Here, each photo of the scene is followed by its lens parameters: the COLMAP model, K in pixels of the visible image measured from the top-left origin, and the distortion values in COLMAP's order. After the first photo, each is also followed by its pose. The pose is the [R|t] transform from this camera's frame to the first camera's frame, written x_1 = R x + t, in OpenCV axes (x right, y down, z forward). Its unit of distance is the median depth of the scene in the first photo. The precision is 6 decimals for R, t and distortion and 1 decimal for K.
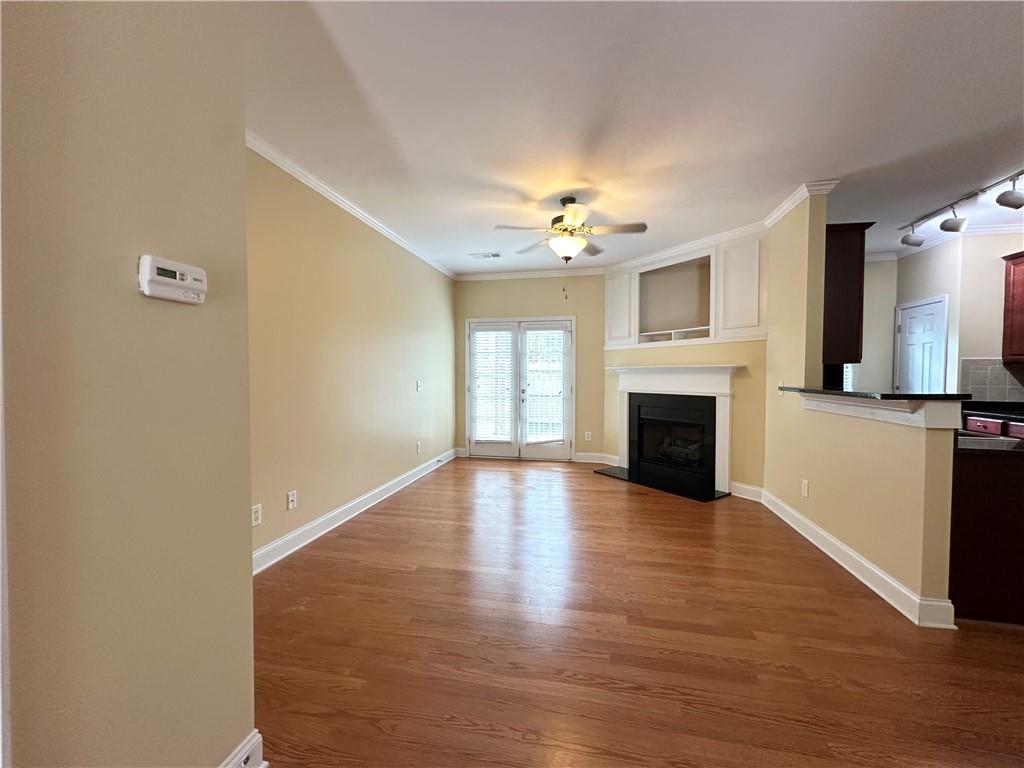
lens RADIAL K [[406.6, 0, 510.5], [0, 406.6, 384.3], [0, 0, 1]] dist [-0.002559, 0.001648]
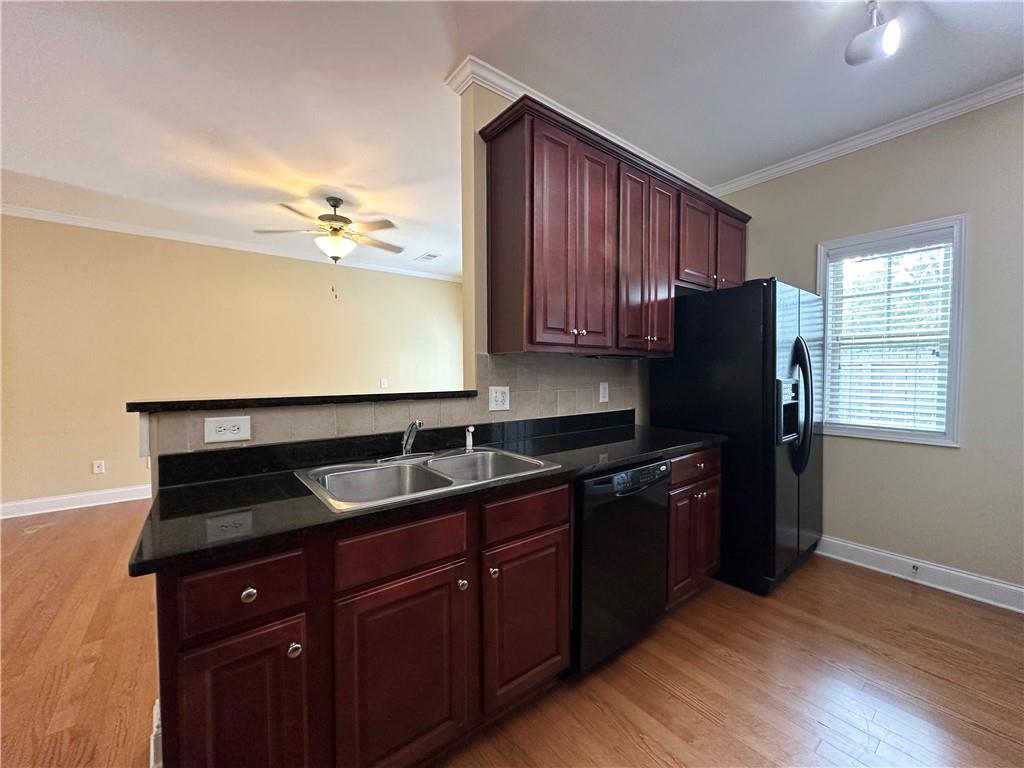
lens RADIAL K [[406.6, 0, 500.8], [0, 406.6, 380.9], [0, 0, 1]] dist [-0.002559, 0.001648]
pose [[0.762535, 0.007733, -0.646901, 0.792891], [-0.009848, 0.999951, 0.000345, -0.007276], [0.646872, 0.006108, 0.762574, 0.356741]]
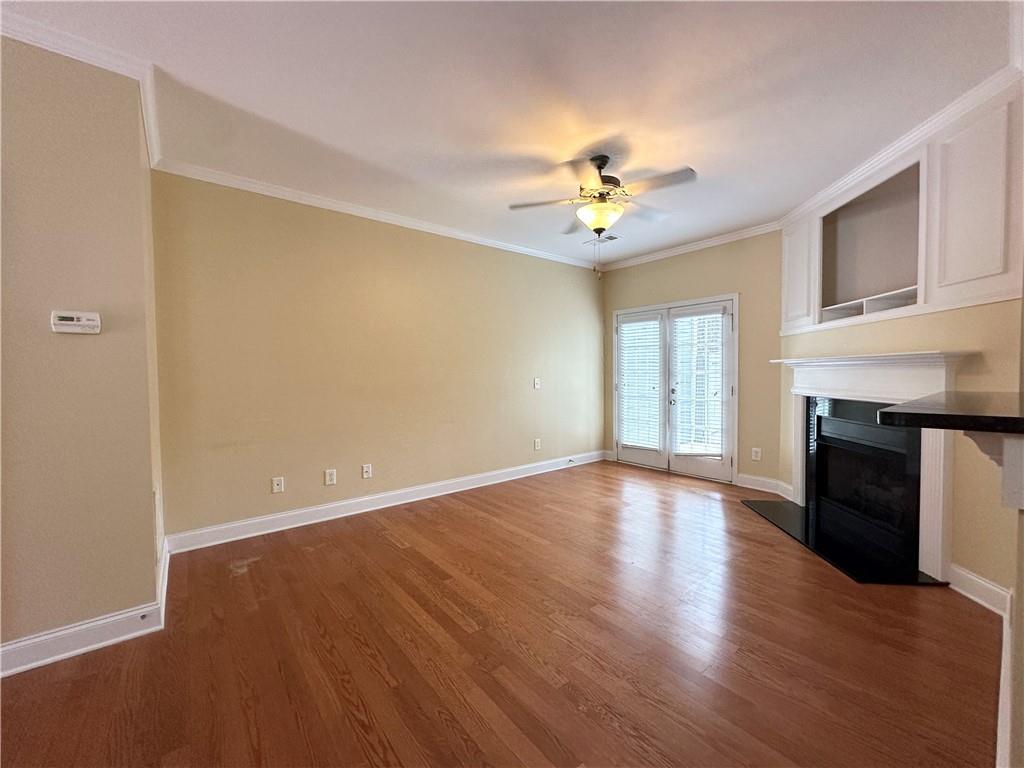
lens RADIAL K [[406.6, 0, 506.7], [0, 406.6, 383.7], [0, 0, 1]] dist [-0.002559, 0.001648]
pose [[0.775561, 0.010007, -0.631193, 0.371622], [-0.006823, 0.999949, 0.007470, -0.002634], [0.631235, -0.001487, 0.775590, 0.171514]]
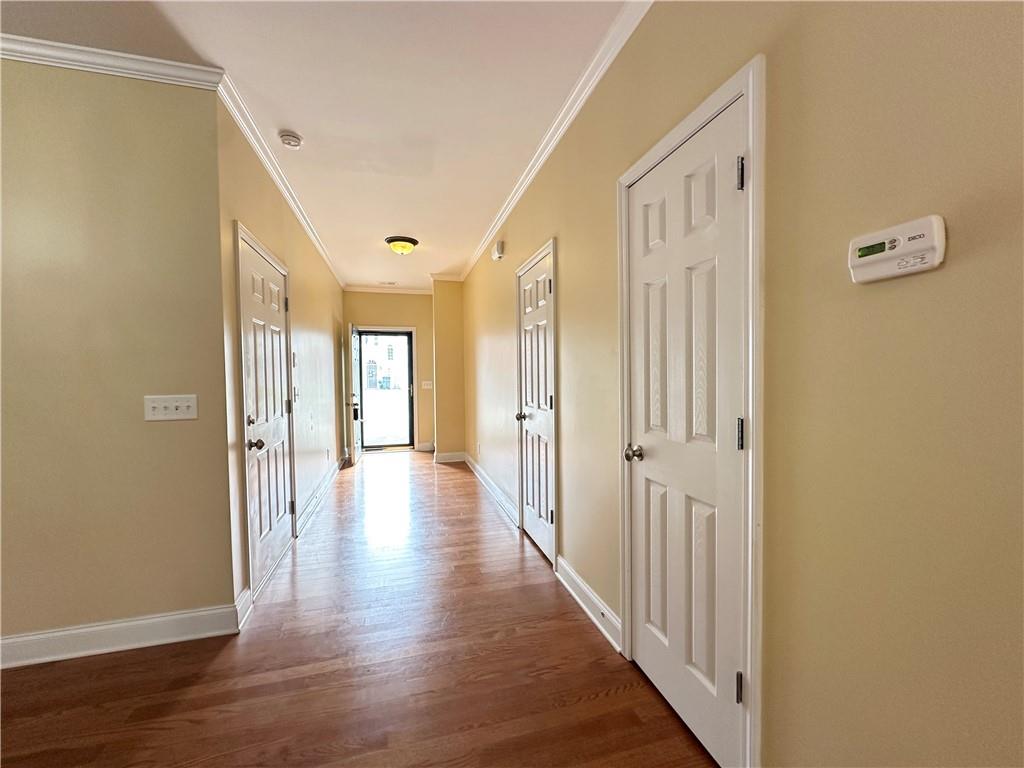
lens RADIAL K [[406.6, 0, 516.8], [0, 406.6, 388.4], [0, 0, 1]] dist [-0.002559, 0.001648]
pose [[-0.887891, 0.020149, -0.459612, 0.037001], [-0.003829, 0.998682, 0.051180, -0.006615], [0.460038, 0.047202, -0.886644, 0.290385]]
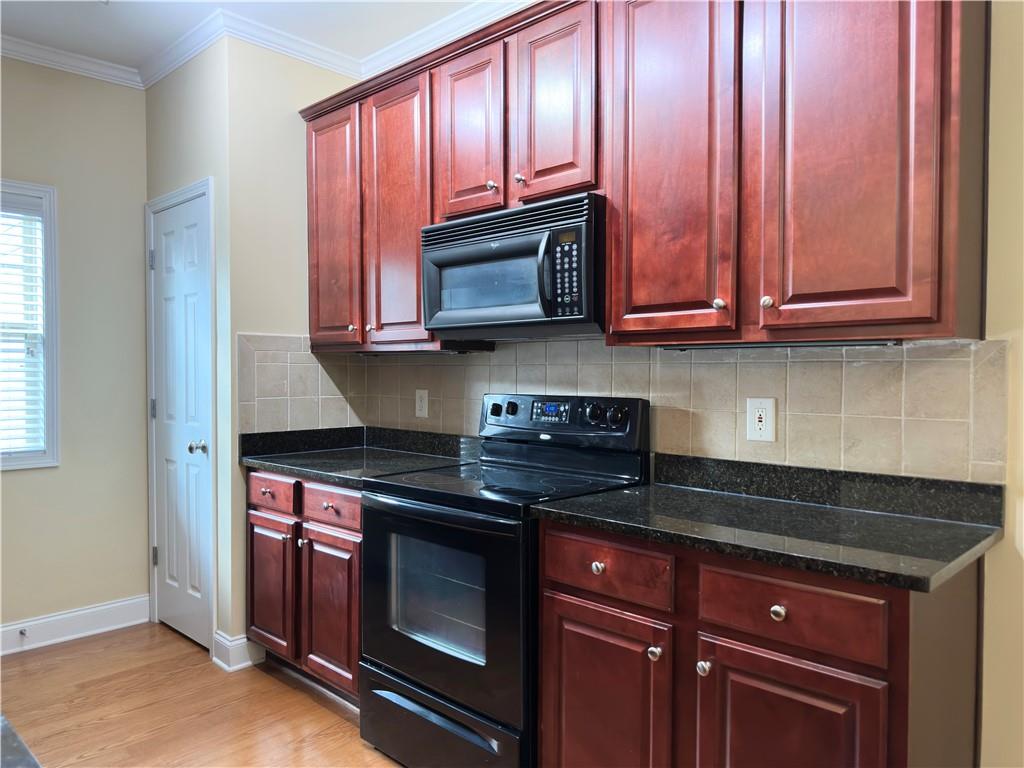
lens RADIAL K [[715.6, 0, 511.7], [0, 715.6, 386.5], [0, 0, 1]] dist [0.066118, -0.084944]
pose [[0.527123, -0.025741, 0.849399, 0.540994], [0.025138, 0.999576, 0.014691, -0.010841], [-0.849417, 0.013608, 0.527546, 0.318931]]
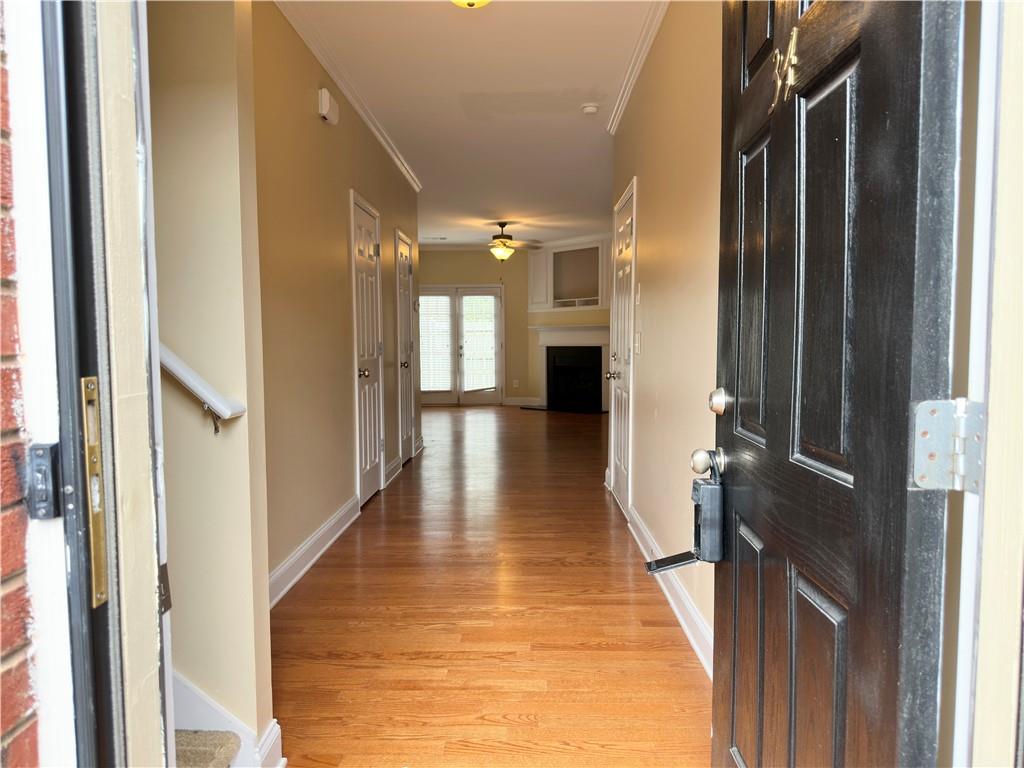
lens RADIAL K [[715.6, 0, 510.4], [0, 715.6, 384.7], [0, 0, 1]] dist [0.066118, -0.084944]
pose [[0.982972, -0.020825, 0.182571, -0.264282], [0.014244, 0.999203, 0.037285, 0.062489], [-0.183202, -0.034050, 0.982486, -1.345310]]
